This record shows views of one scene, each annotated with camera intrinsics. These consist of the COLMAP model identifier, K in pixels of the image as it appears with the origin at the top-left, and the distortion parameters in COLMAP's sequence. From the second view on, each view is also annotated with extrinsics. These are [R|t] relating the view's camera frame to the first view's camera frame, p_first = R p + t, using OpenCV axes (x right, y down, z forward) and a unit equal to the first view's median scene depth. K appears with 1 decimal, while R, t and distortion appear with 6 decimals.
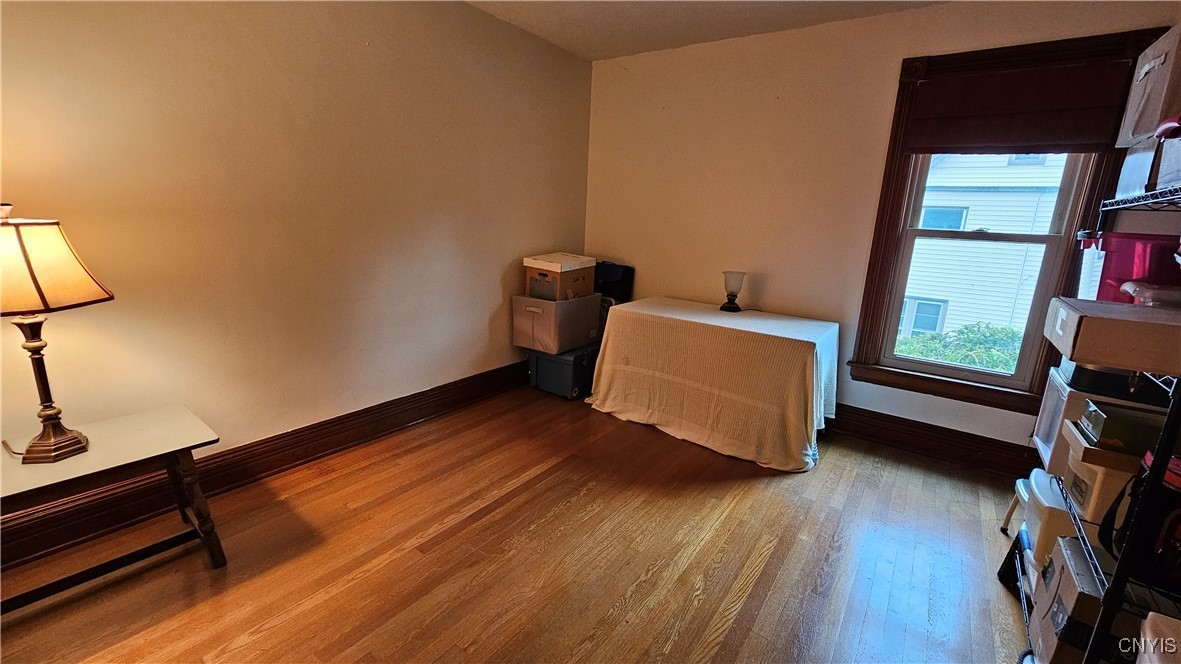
lens RADIAL K [[482.5, 0, 590.9], [0, 482.5, 328.2], [0, 0, 1]] dist [0.000953, 0.000022]
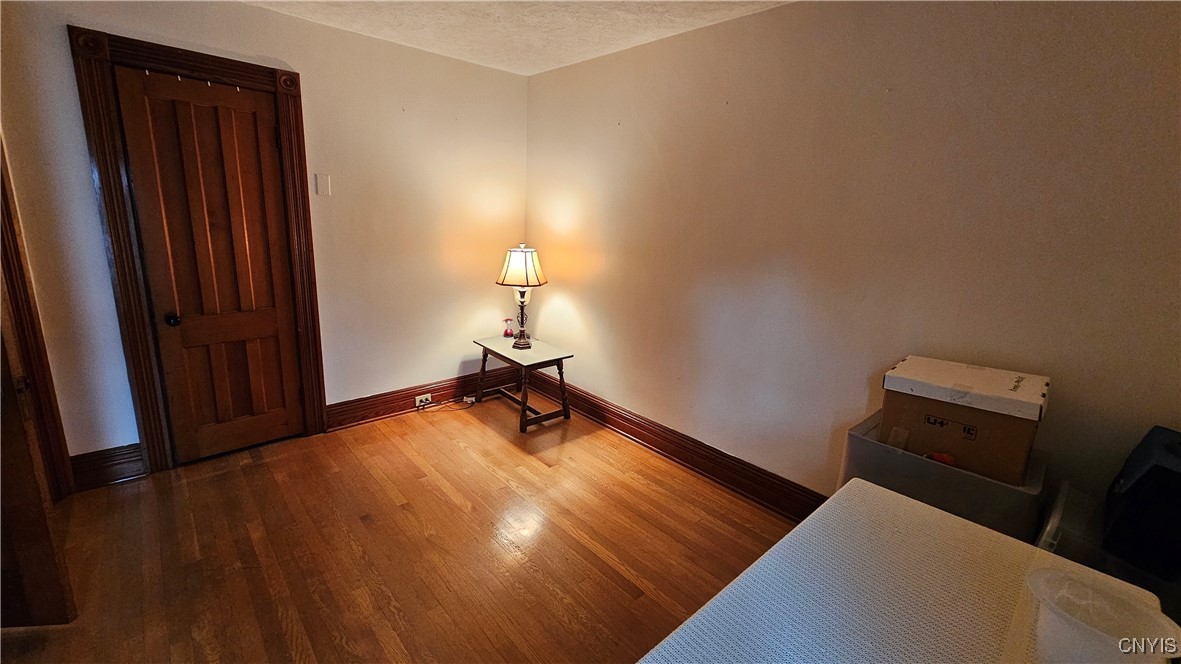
lens RADIAL K [[482.5, 0, 590.9], [0, 482.5, 328.2], [0, 0, 1]] dist [0.000953, 0.000022]
pose [[-0.193399, 0.171949, -0.965935, 0.910034], [-0.279379, 0.934112, 0.222222, -0.371562], [0.940502, 0.312839, -0.132617, 1.337382]]
